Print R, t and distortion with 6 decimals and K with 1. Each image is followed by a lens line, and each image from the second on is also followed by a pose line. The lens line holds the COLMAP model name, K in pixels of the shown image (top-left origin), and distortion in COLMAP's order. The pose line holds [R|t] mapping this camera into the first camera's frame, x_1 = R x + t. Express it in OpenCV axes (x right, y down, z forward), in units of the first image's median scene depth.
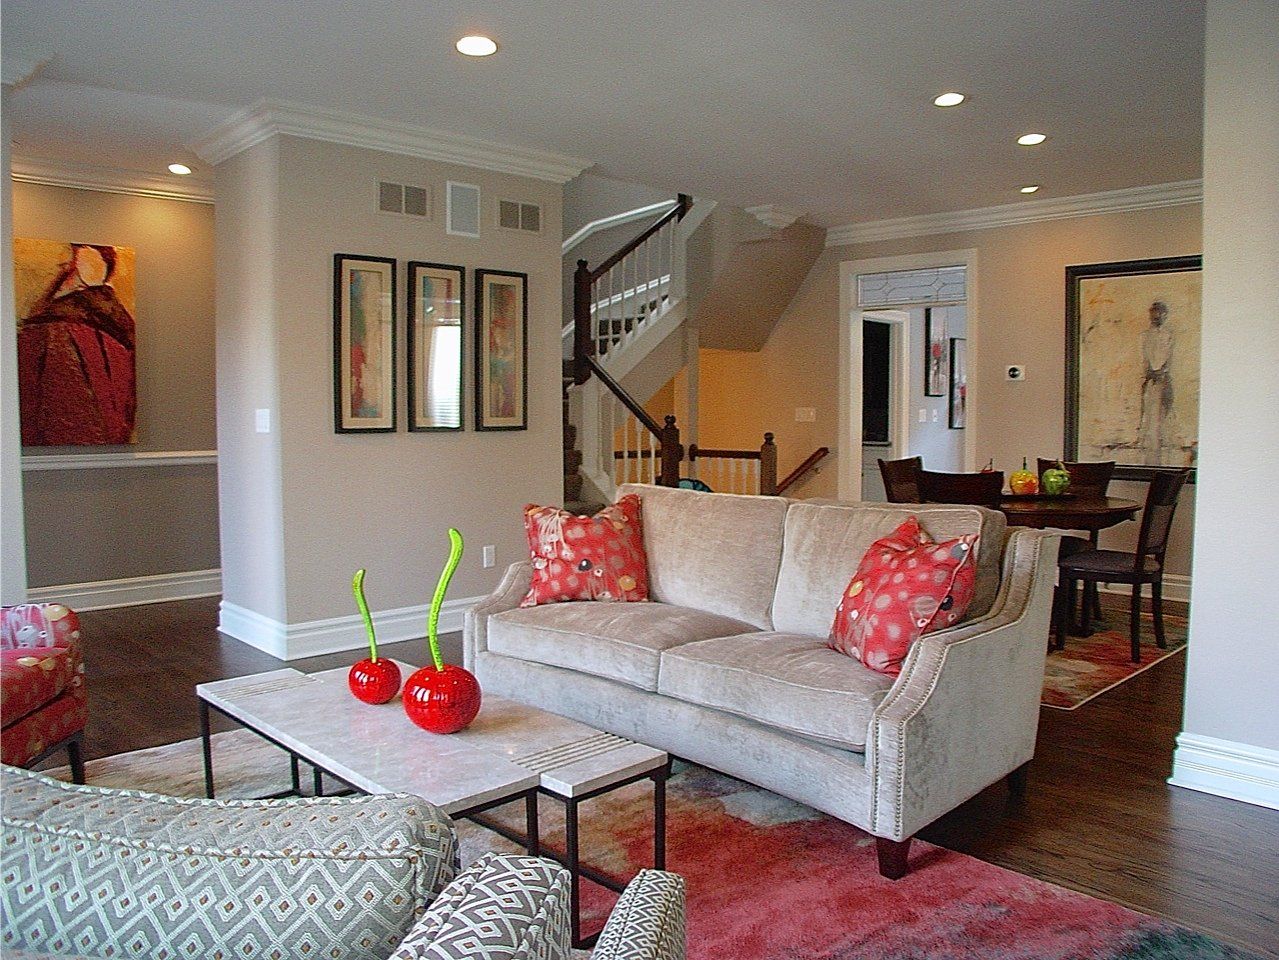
lens RADIAL K [[971.6, 0, 639.5], [0, 971.6, 480.0], [0, 0, 1]] dist [-0.200645, 0.149366]
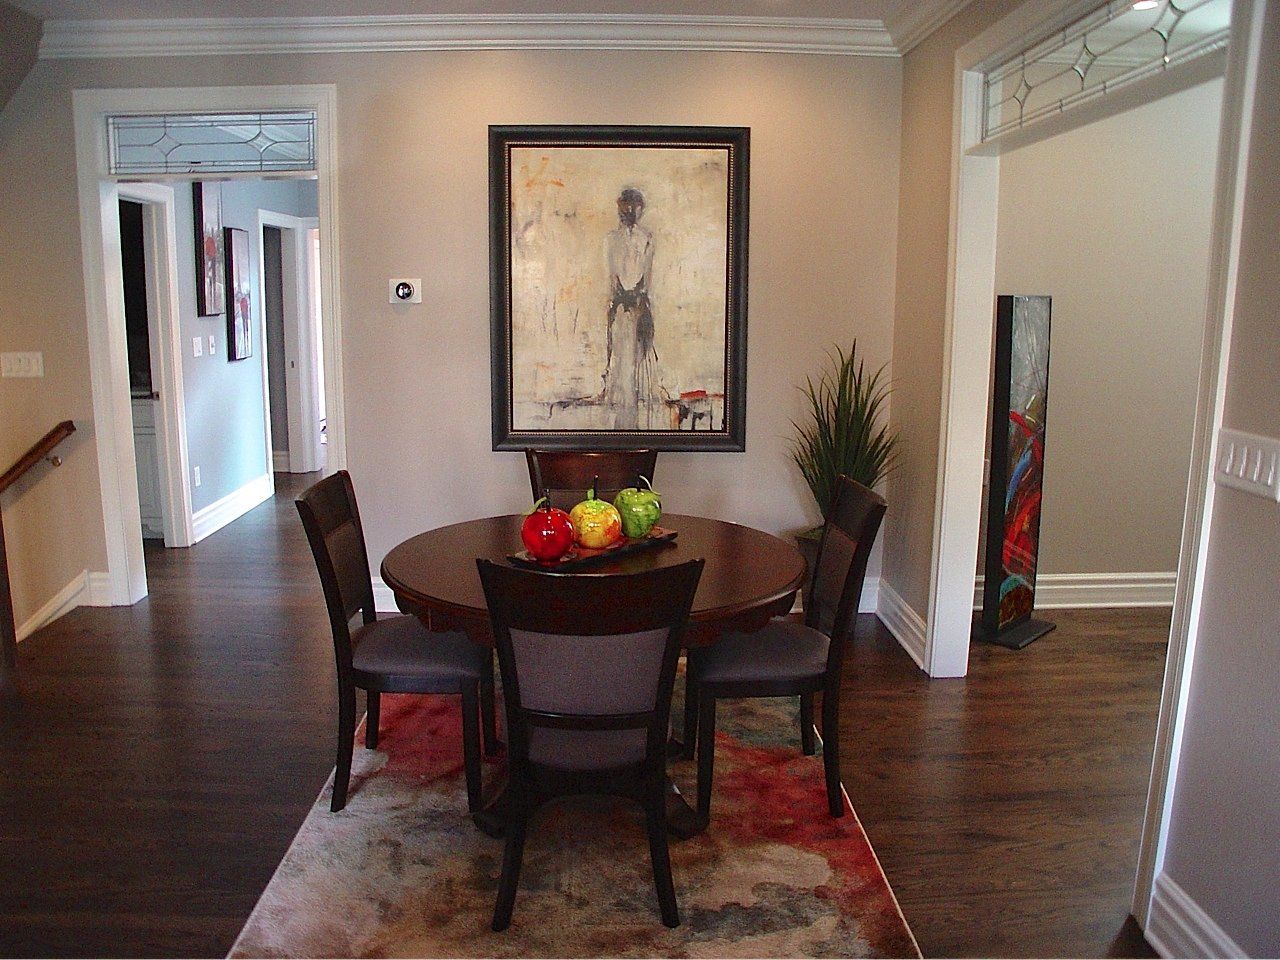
lens RADIAL K [[1043.6, 0, 640.0], [0, 1043.6, 480.0], [0, 0, 1]] dist [-0.180347, 0.133538]
pose [[0.692591, -0.123642, 0.710655, 0.002643], [0.048741, 0.990970, 0.124909, -0.070760], [-0.719682, -0.051873, 0.692364, 0.428234]]
